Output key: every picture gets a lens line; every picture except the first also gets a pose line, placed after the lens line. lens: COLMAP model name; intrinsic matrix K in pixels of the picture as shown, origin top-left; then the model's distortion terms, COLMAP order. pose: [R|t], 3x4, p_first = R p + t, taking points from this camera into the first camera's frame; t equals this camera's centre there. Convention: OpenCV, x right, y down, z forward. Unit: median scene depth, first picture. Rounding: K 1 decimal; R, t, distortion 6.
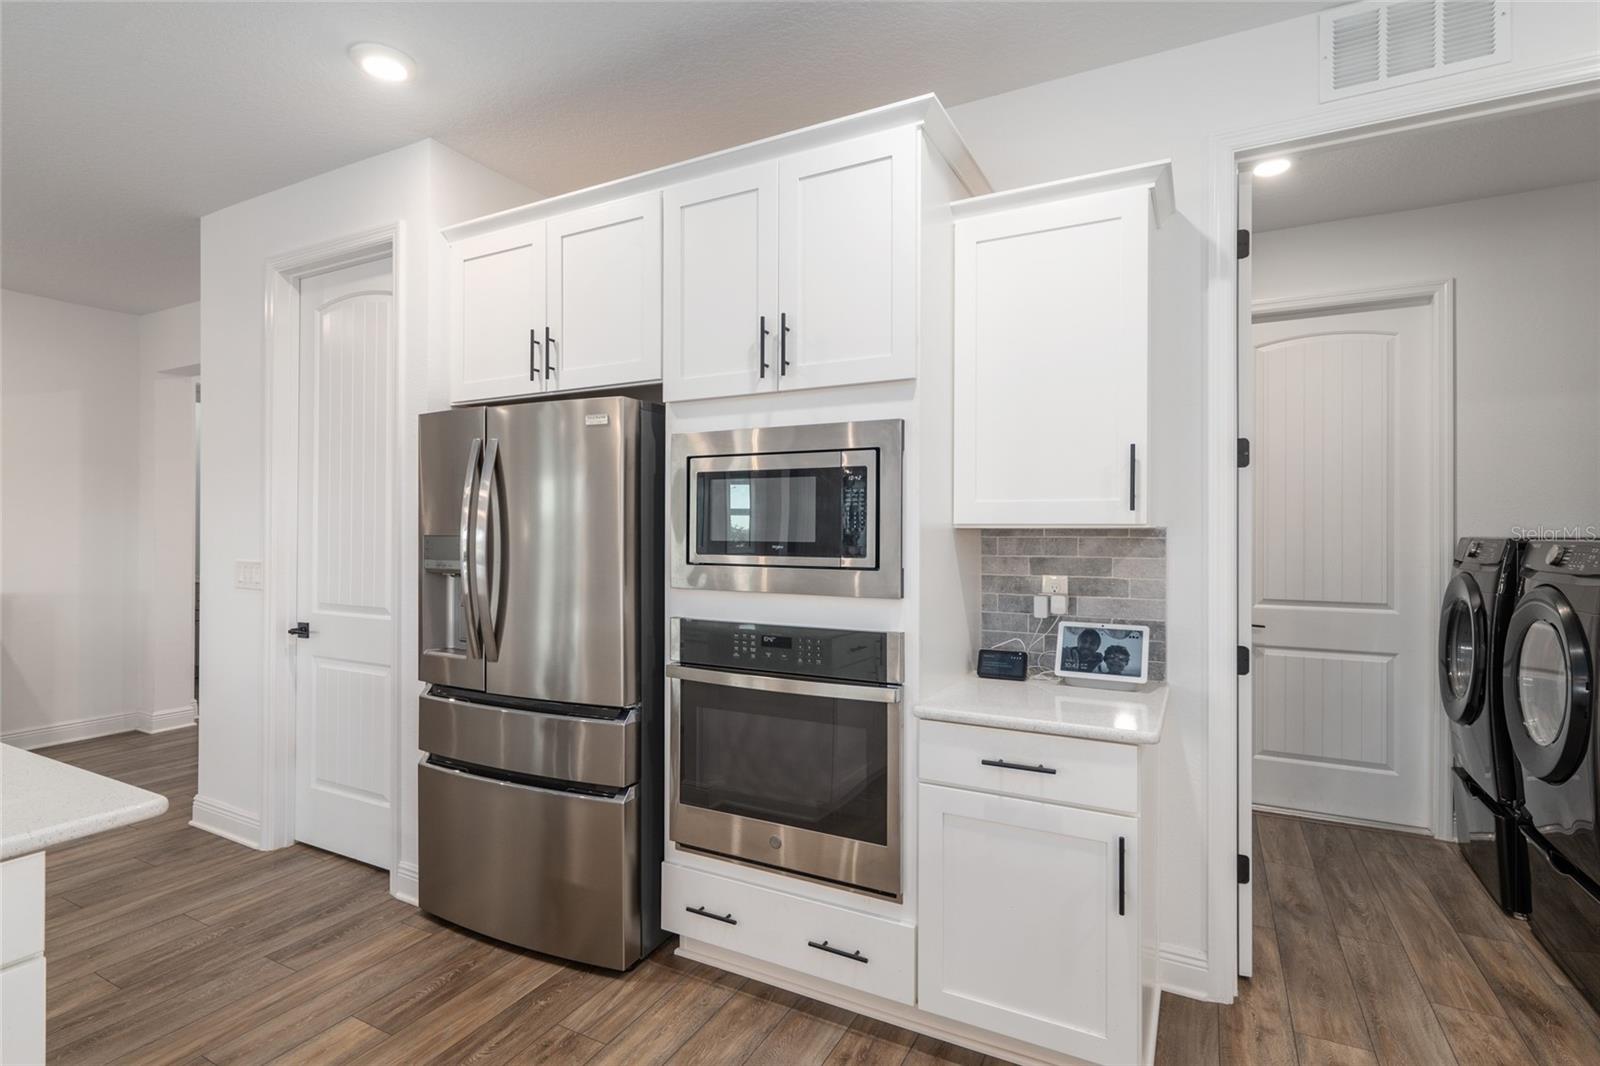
lens RADIAL K [[771.2, 0, 800.0], [0, 771.2, 533.0], [0, 0, 1]] dist [-0.000196, 0.000016]
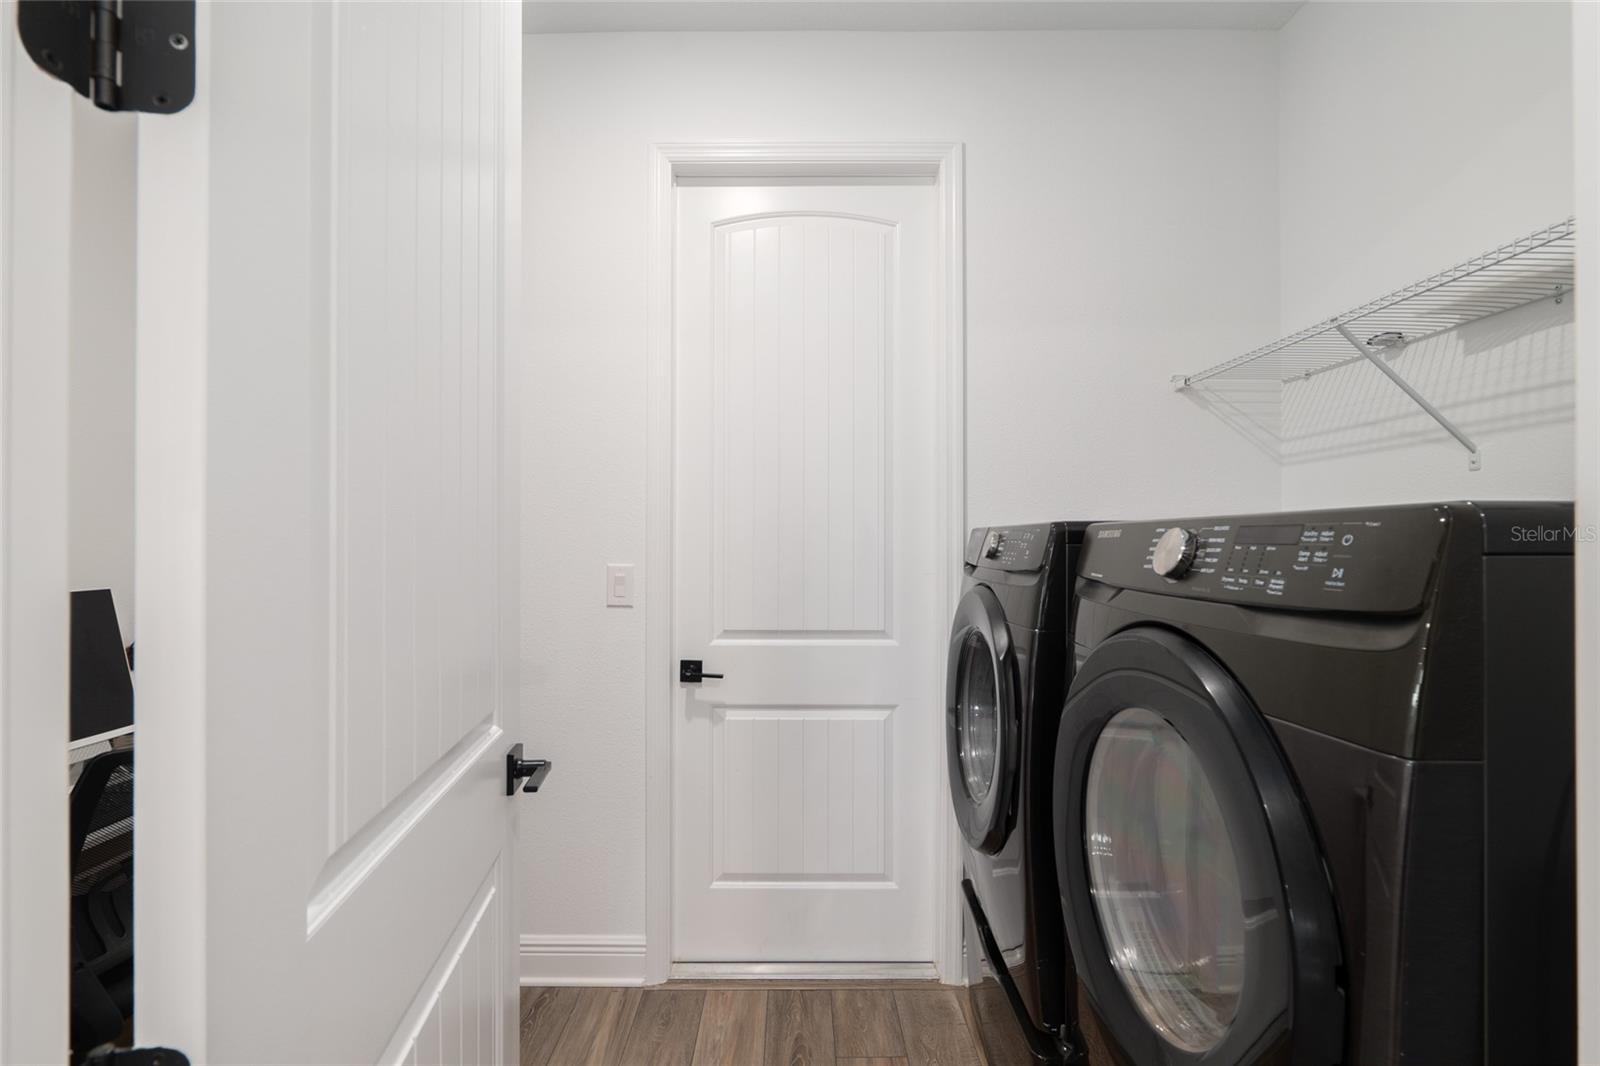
lens RADIAL K [[693.2, 0, 797.1], [0, 693.2, 542.3], [0, 0, 1]] dist [-0.004731, -0.000327]
pose [[0.883705, -0.001984, 0.468040, 0.485514], [0.000545, 0.999995, 0.003210, 0.016911], [-0.468043, -0.002582, 0.883702, 0.593416]]
